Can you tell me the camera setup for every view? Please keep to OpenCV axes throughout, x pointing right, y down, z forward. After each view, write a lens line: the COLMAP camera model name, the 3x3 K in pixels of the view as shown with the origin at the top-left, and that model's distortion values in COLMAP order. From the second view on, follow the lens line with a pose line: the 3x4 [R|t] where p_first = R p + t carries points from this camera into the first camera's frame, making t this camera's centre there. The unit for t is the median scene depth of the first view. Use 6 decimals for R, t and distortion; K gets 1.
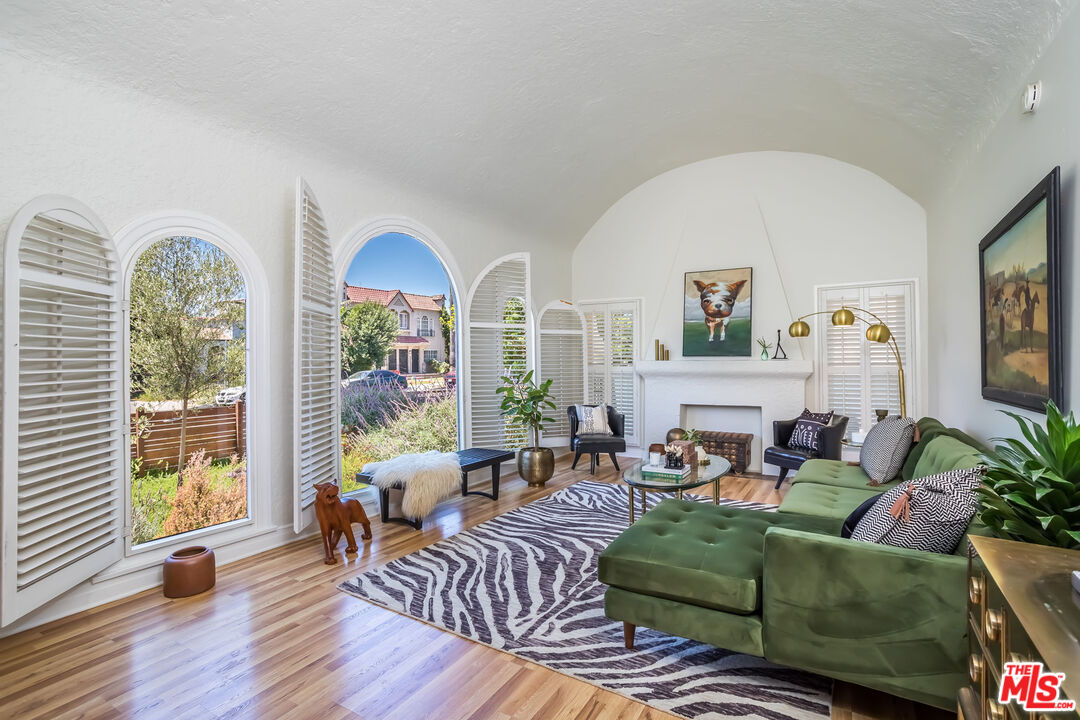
lens RADIAL K [[517.4, 0, 542.5], [0, 517.4, 356.1], [0, 0, 1]] dist [-0.033960, 0.016179]
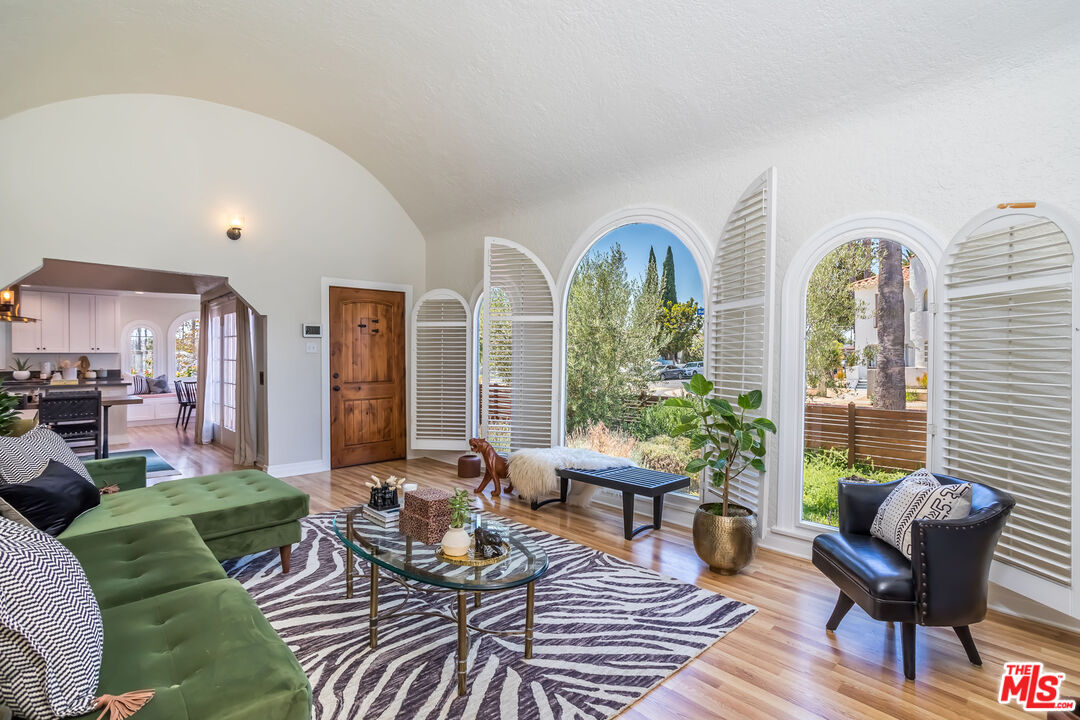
lens RADIAL K [[517.4, 0, 543.6], [0, 517.4, 359.2], [0, 0, 1]] dist [-0.033960, 0.016179]
pose [[-0.245248, 0.013402, -0.969368, 0.768369], [0.002631, 0.999910, 0.013159, -0.004149], [0.969457, 0.000676, -0.245262, 1.185298]]
